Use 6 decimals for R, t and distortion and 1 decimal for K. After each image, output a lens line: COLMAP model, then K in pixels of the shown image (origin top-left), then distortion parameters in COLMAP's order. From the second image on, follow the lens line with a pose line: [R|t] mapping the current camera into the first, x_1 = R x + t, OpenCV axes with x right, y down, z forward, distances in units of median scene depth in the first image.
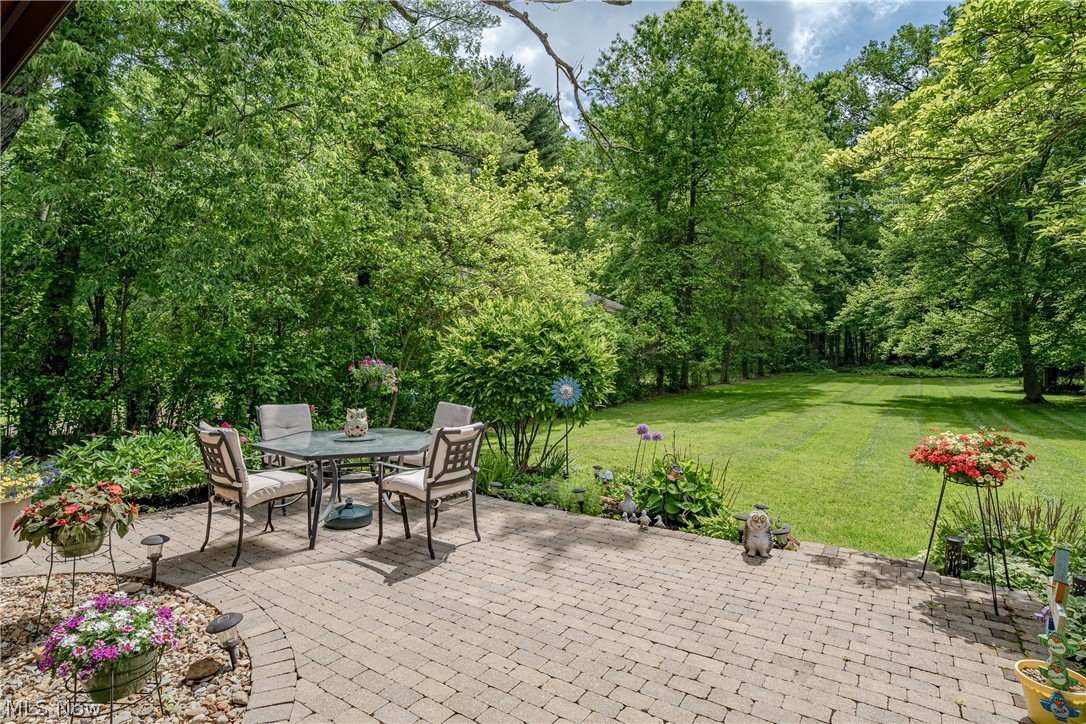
lens RADIAL K [[531.3, 0, 549.4], [0, 531.3, 377.2], [0, 0, 1]] dist [0.000379, 0.000055]
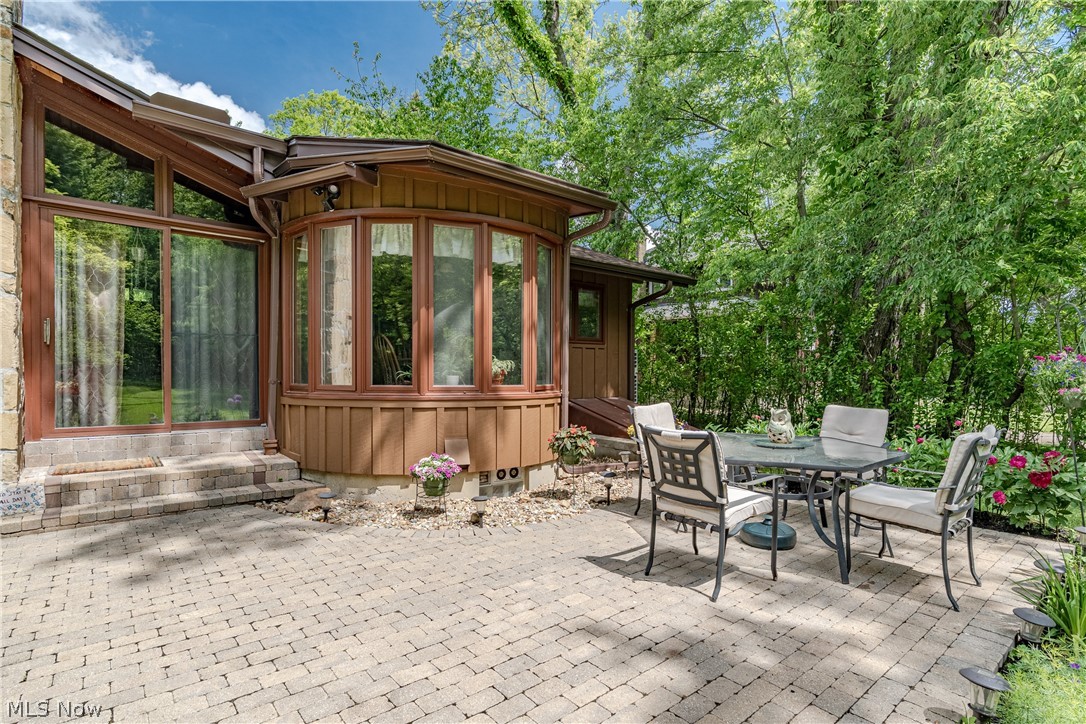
lens RADIAL K [[531.3, 0, 549.4], [0, 531.3, 377.2], [0, 0, 1]] dist [0.000379, 0.000055]
pose [[-0.264008, 0.000490, -0.964520, 0.684627], [-0.043002, 0.999000, 0.012278, 0.015083], [0.963561, 0.044718, -0.263723, 1.097611]]
